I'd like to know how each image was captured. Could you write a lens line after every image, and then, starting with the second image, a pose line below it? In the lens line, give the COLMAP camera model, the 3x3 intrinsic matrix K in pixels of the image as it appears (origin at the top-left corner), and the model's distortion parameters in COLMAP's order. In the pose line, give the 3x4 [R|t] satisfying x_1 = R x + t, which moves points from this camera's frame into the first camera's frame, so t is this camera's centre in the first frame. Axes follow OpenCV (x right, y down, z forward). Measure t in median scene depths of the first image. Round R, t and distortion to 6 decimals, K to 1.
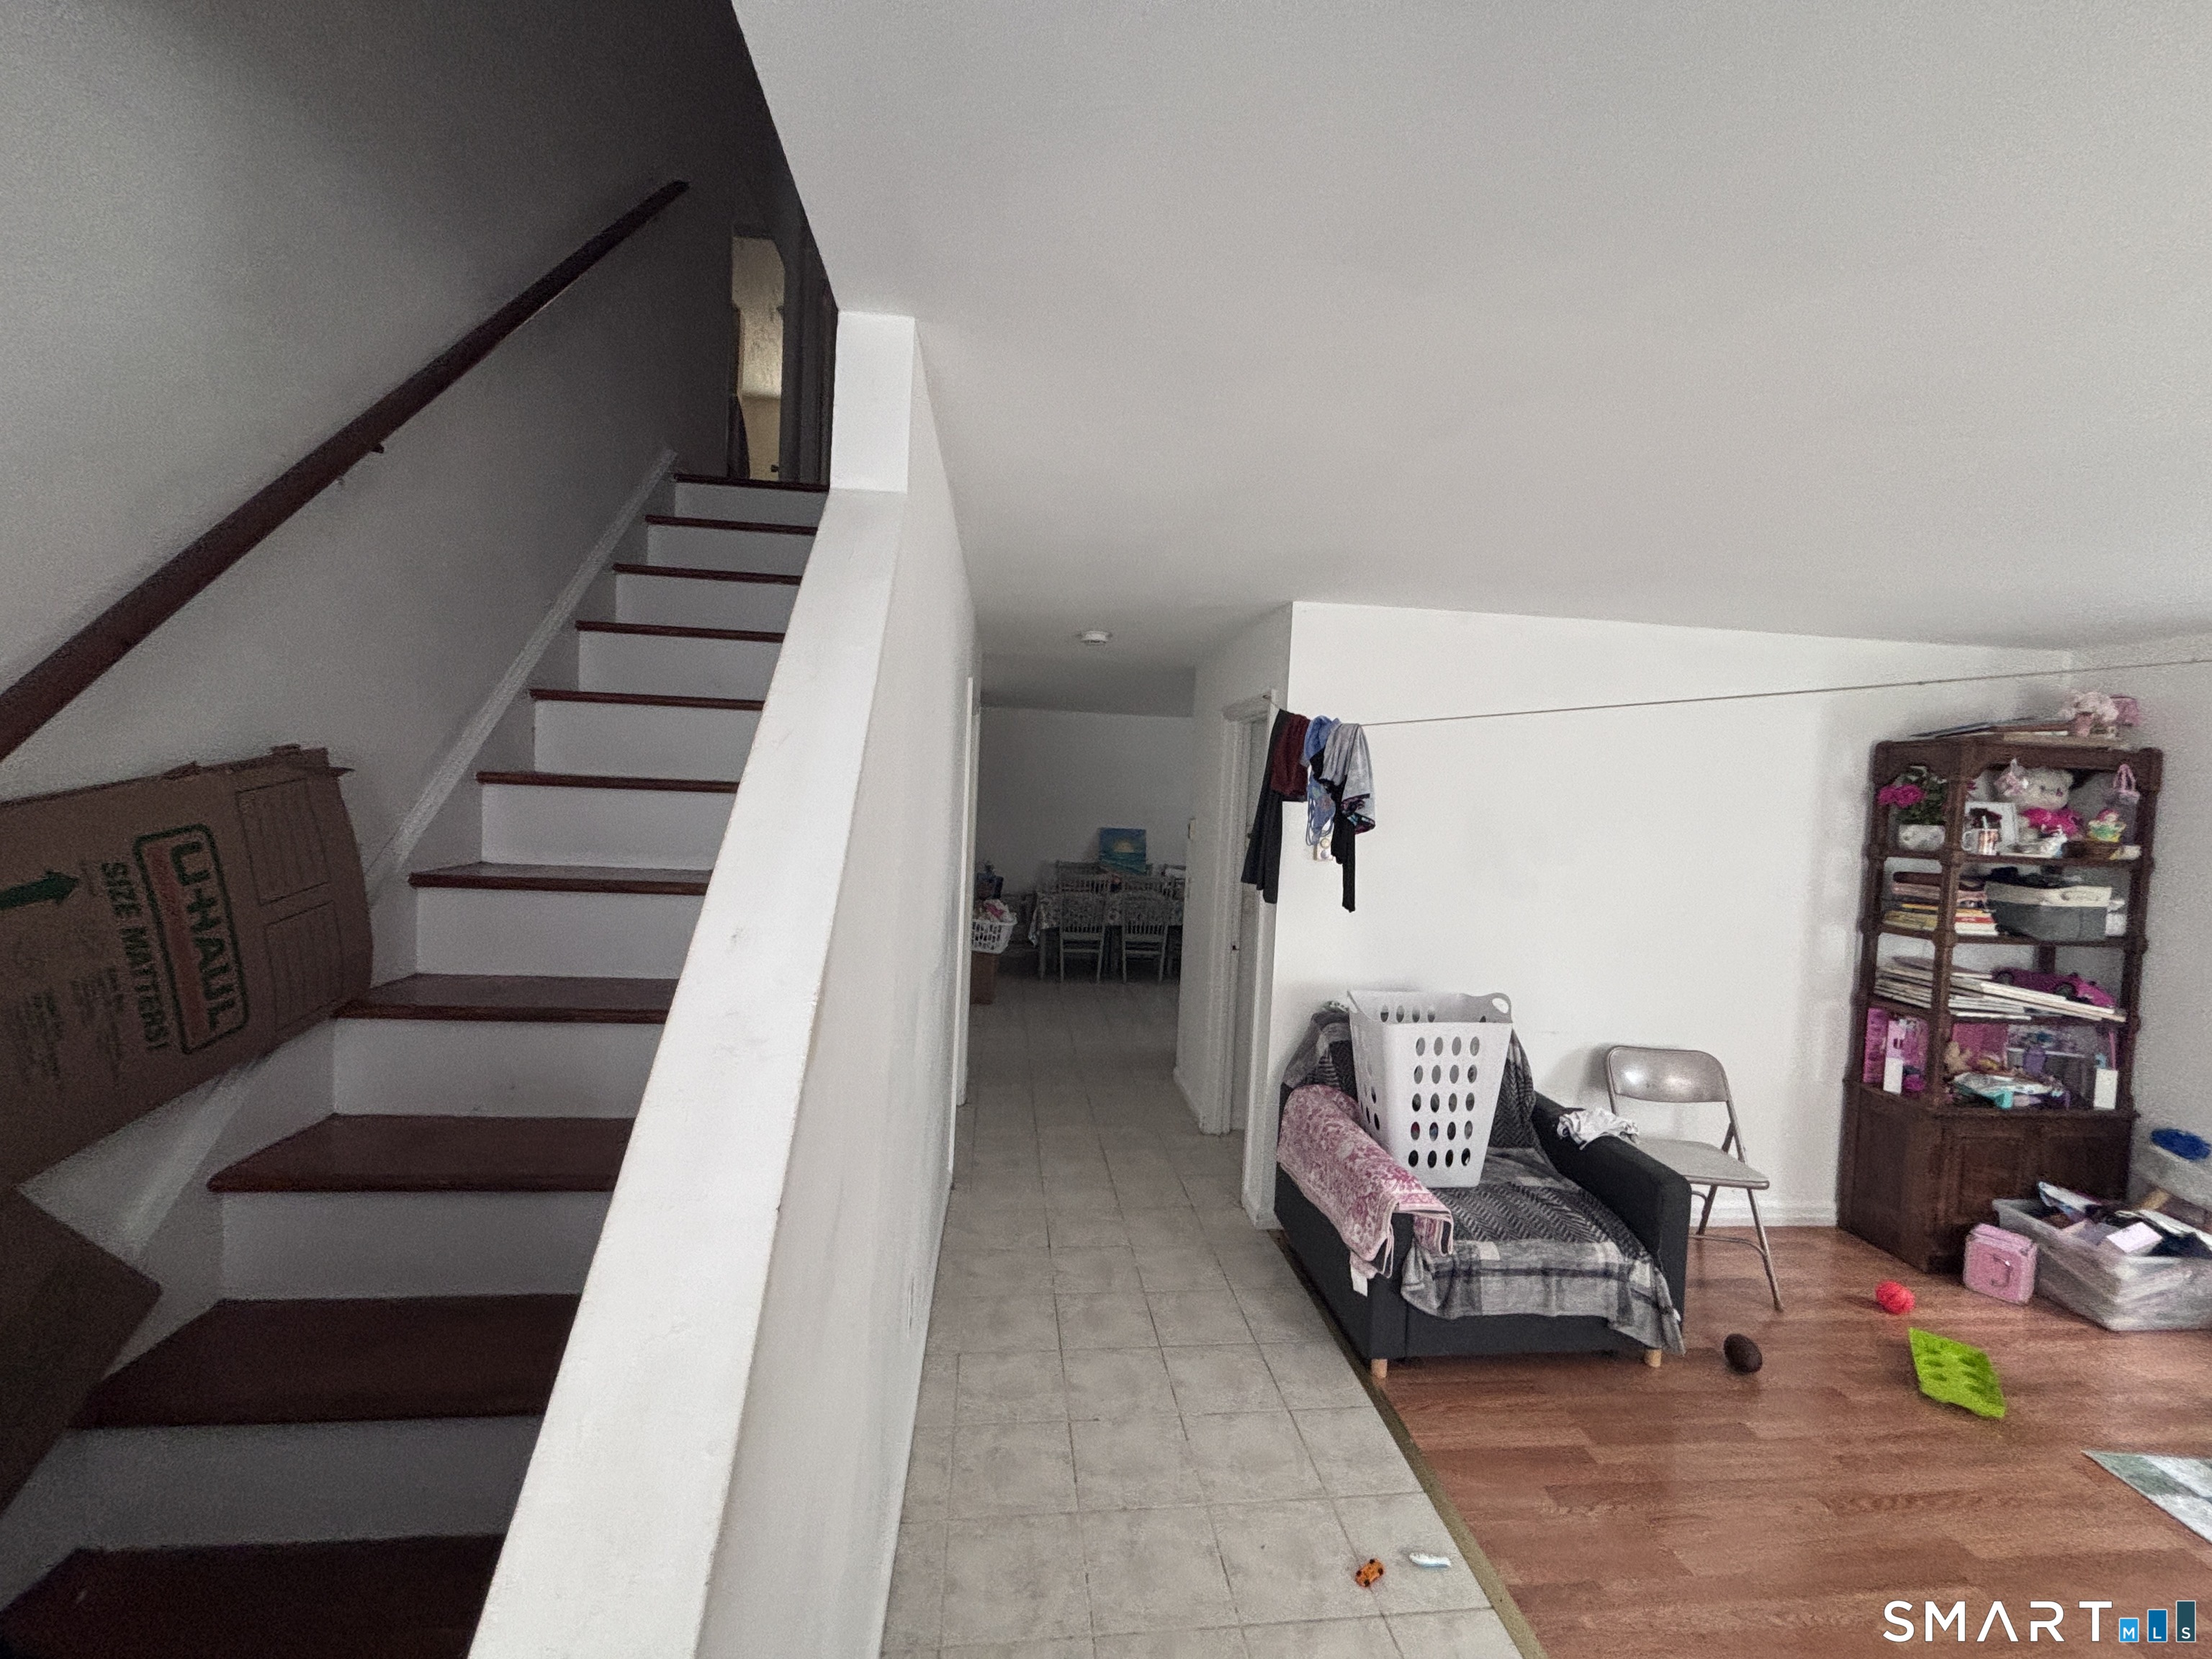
lens RADIAL K [[893.3, 0, 1101.0], [0, 893.3, 824.8], [0, 0, 1]] dist [0.004156, -0.002323]
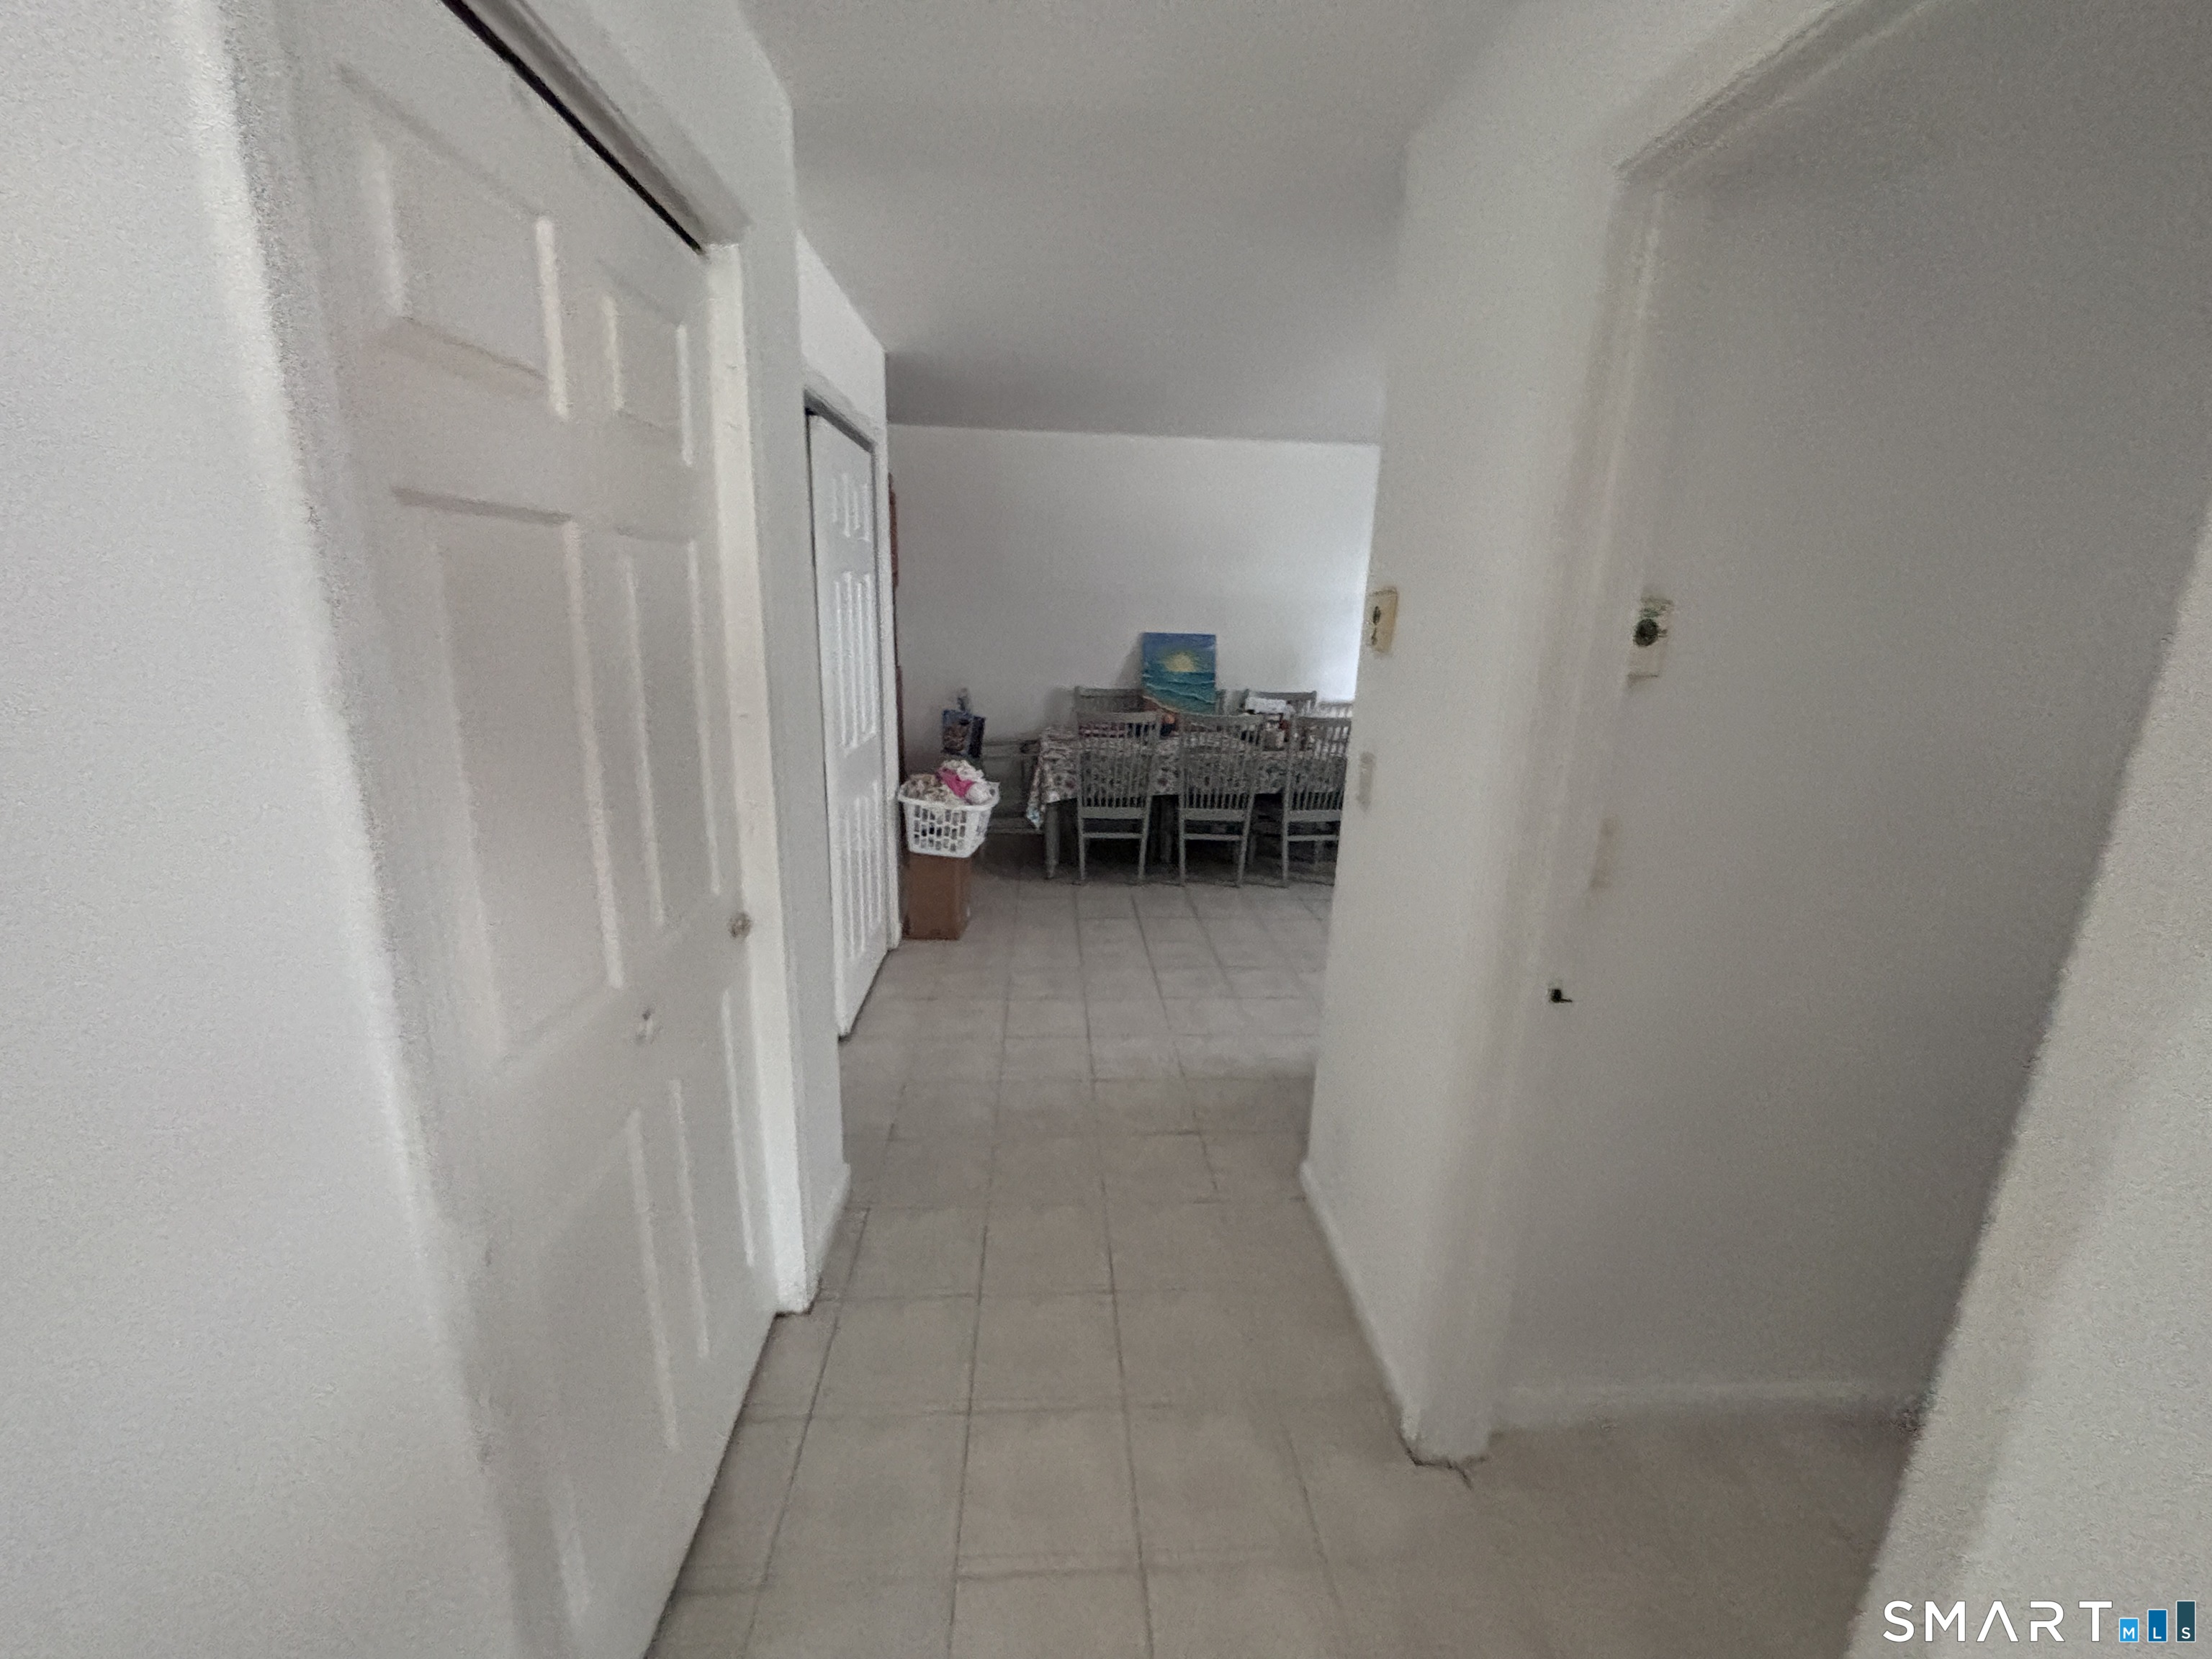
lens RADIAL K [[893.3, 0, 1104.8], [0, 893.3, 825.8], [0, 0, 1]] dist [0.004156, -0.002323]
pose [[0.998786, -0.003960, -0.049099, 0.002651], [0.014113, 0.977981, 0.208214, 0.005189], [0.047193, -0.208654, 0.976850, 0.371312]]
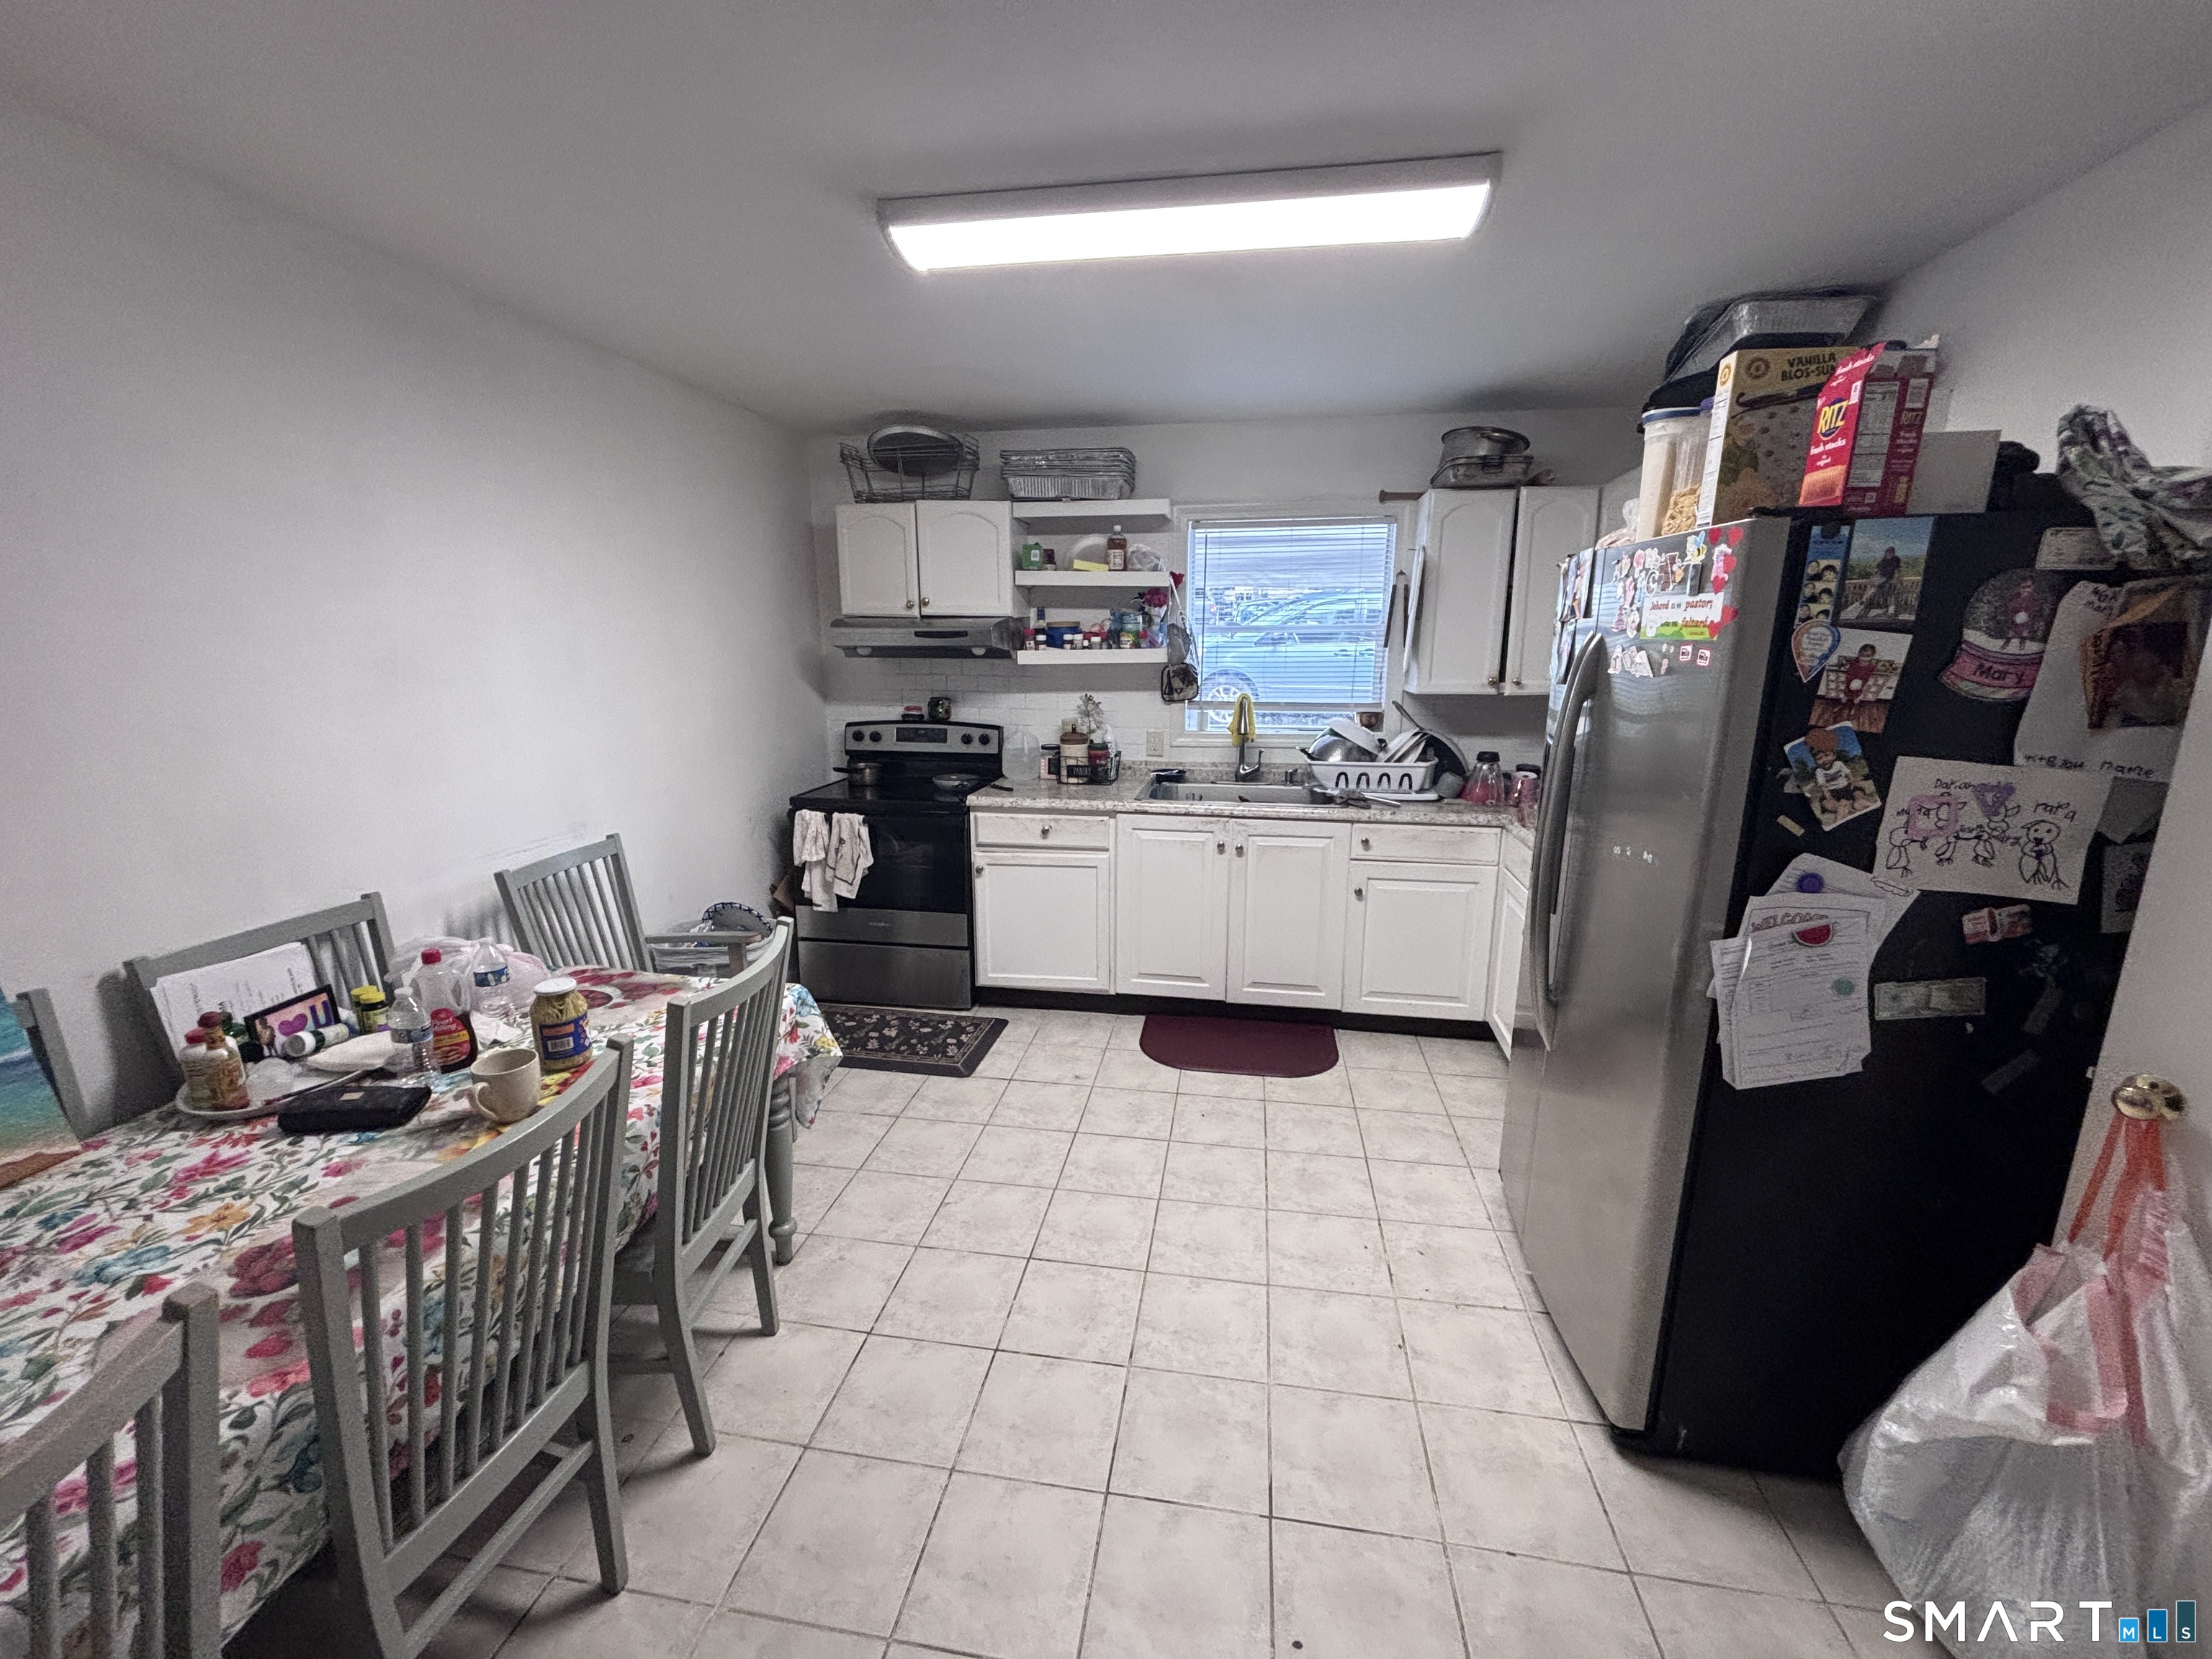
lens RADIAL K [[893.3, 0, 1111.0], [0, 893.3, 826.6], [0, 0, 1]] dist [0.004156, -0.002323]
pose [[0.263743, -0.247933, 0.932185, -0.042558], [0.060147, 0.968749, 0.240641, -0.015546], [-0.962716, -0.007399, 0.270413, 0.794574]]
